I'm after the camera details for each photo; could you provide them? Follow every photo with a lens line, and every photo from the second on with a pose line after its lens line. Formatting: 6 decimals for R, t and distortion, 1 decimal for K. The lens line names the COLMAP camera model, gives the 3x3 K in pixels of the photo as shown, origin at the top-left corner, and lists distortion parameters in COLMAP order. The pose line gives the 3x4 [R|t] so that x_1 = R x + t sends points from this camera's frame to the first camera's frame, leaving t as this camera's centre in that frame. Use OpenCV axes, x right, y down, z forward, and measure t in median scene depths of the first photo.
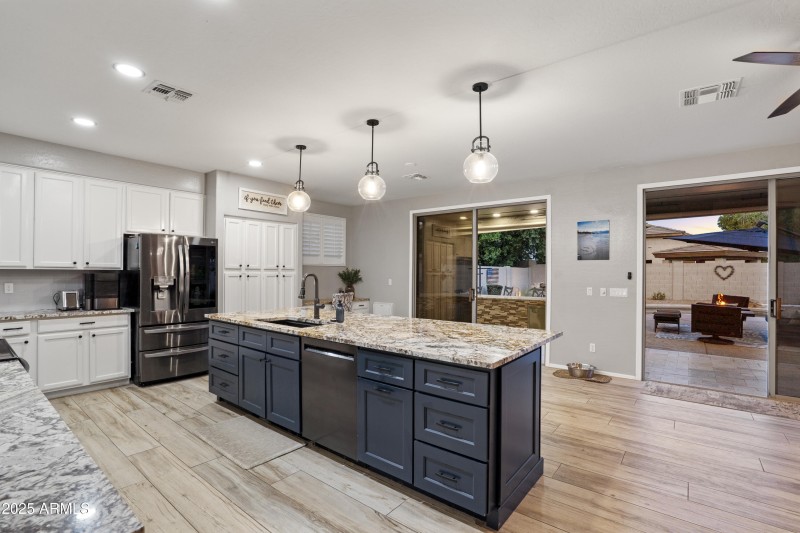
lens RADIAL K [[370.3, 0, 396.3], [0, 370.3, 268.7], [0, 0, 1]] dist [-0.048756, 0.017699]
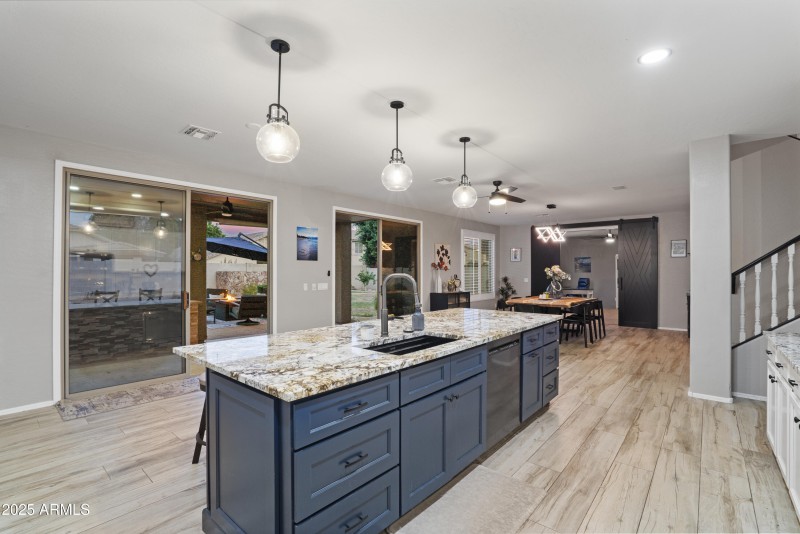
lens RADIAL K [[370.3, 0, 396.3], [0, 370.3, 269.2], [0, 0, 1]] dist [-0.048756, 0.017699]
pose [[0.039733, 0.001413, 0.999209, -0.670430], [-0.009635, 0.999953, -0.001031, 0.003290], [-0.999164, -0.009586, 0.039745, 0.679400]]
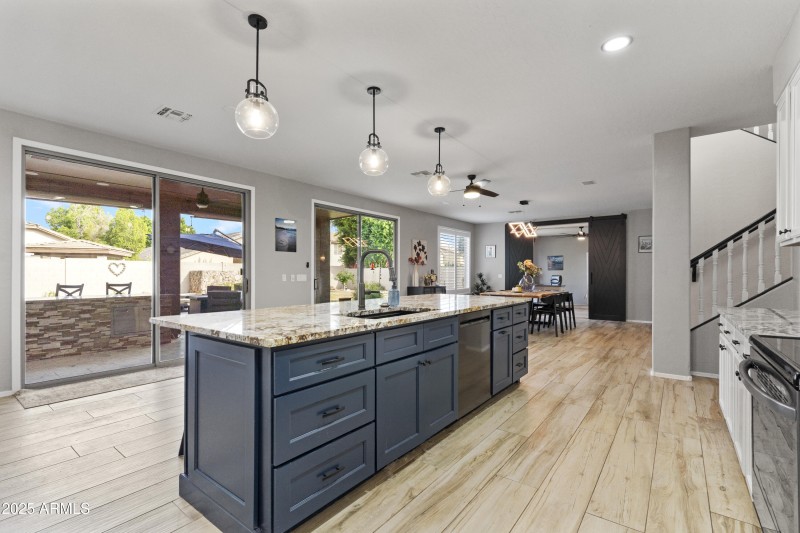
lens RADIAL K [[366.0, 0, 396.3], [0, 366.0, 273.4], [0, 0, 1]] dist [0.003078, 0.000176]
pose [[-0.017975, -0.002796, 0.999835, -0.692057], [-0.009821, 0.999948, 0.002620, 0.042045], [-0.999790, -0.009773, -0.018001, 0.674661]]
